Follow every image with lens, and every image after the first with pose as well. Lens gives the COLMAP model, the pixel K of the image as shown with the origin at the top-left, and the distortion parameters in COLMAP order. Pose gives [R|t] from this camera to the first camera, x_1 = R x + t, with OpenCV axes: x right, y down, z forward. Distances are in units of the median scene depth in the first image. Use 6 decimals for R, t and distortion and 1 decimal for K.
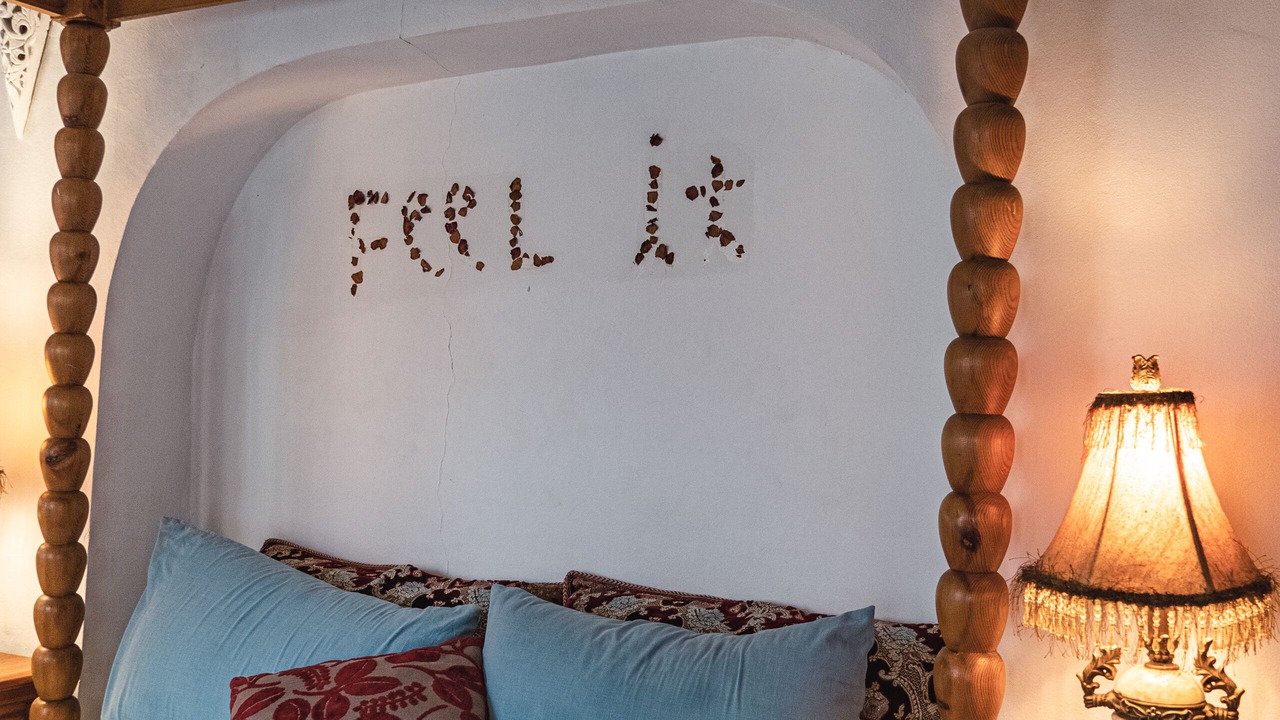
lens RADIAL K [[1269.8, 0, 639.2], [0, 1269.8, 363.9], [0, 0, 1]] dist [-0.022802, 0.000000]
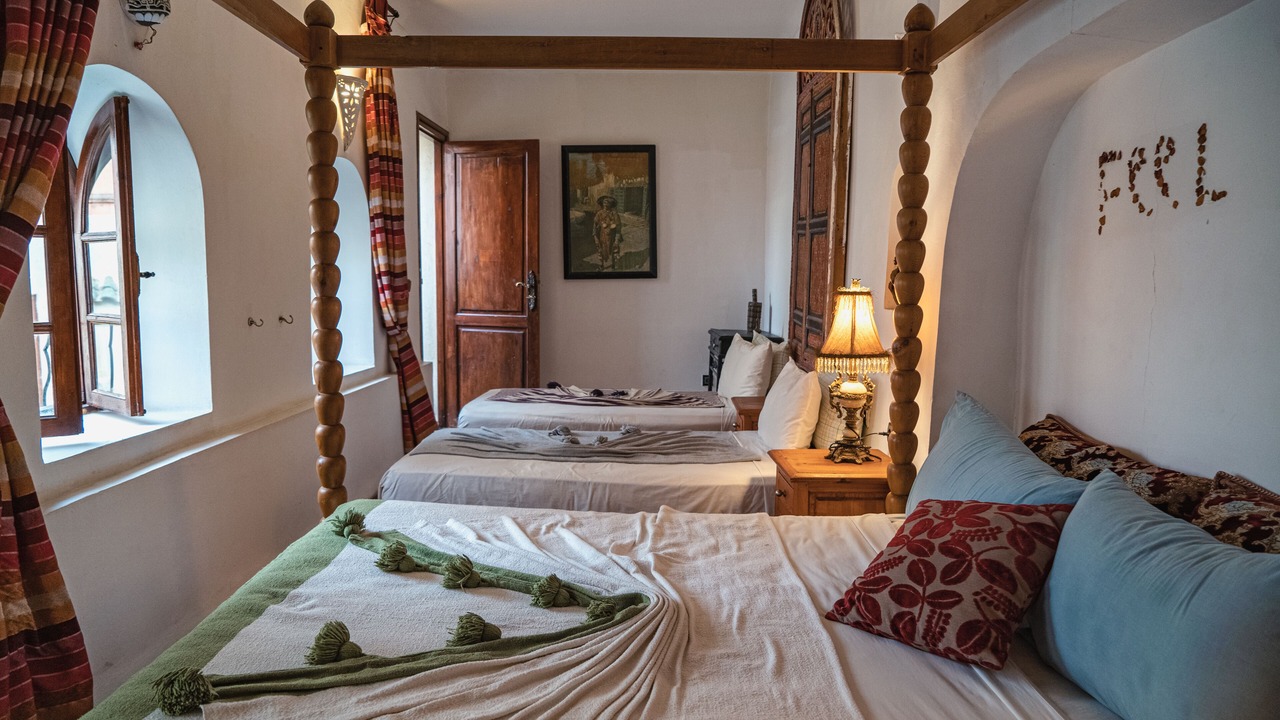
lens RADIAL K [[845.3, 0, 640.3], [0, 845.3, 364.0], [0, 0, 1]] dist [-0.031364, 0.013657]
pose [[0.470989, 0.065898, -0.879674, 0.338000], [0.027124, 0.995653, 0.089109, -0.012455], [0.881722, -0.065829, 0.467154, 0.191068]]
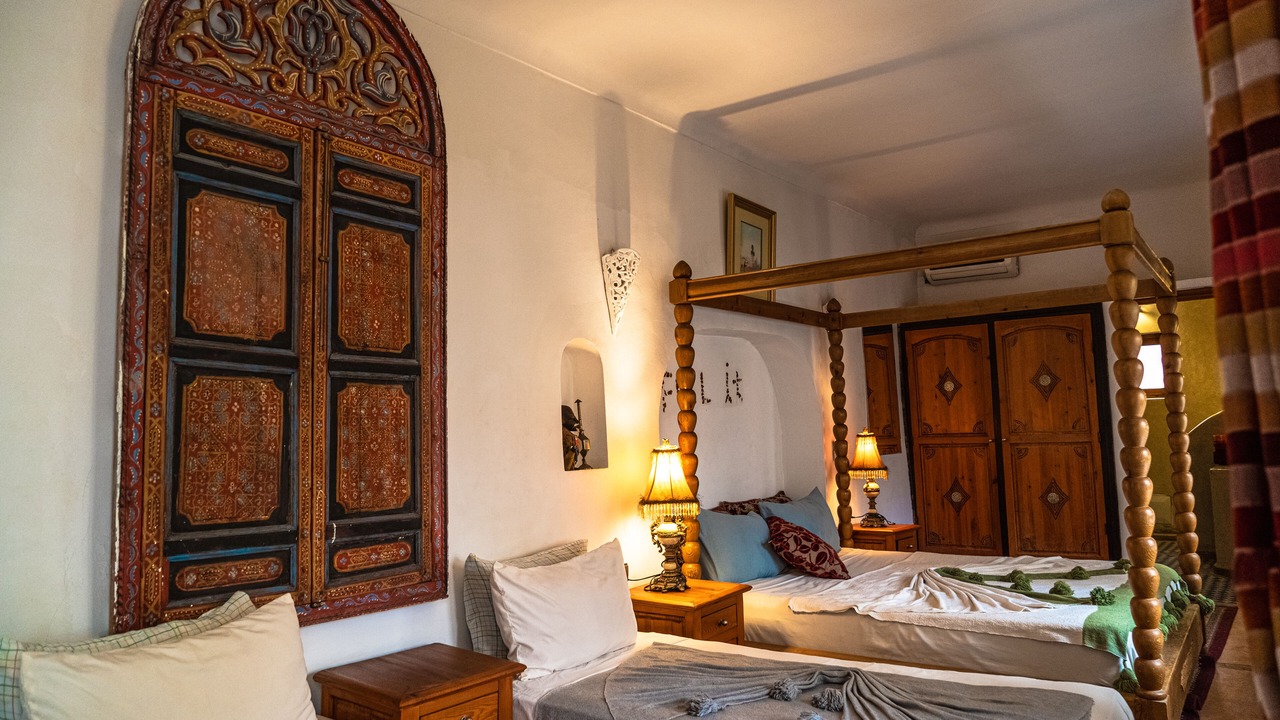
lens RADIAL K [[845.3, 0, 632.3], [0, 845.3, 358.0], [0, 0, 1]] dist [-0.031364, 0.013657]
pose [[0.159660, 0.048134, 0.985998, -2.064183], [0.023931, 0.998328, -0.052611, -0.080479], [-0.986882, 0.031996, 0.158241, 0.847001]]
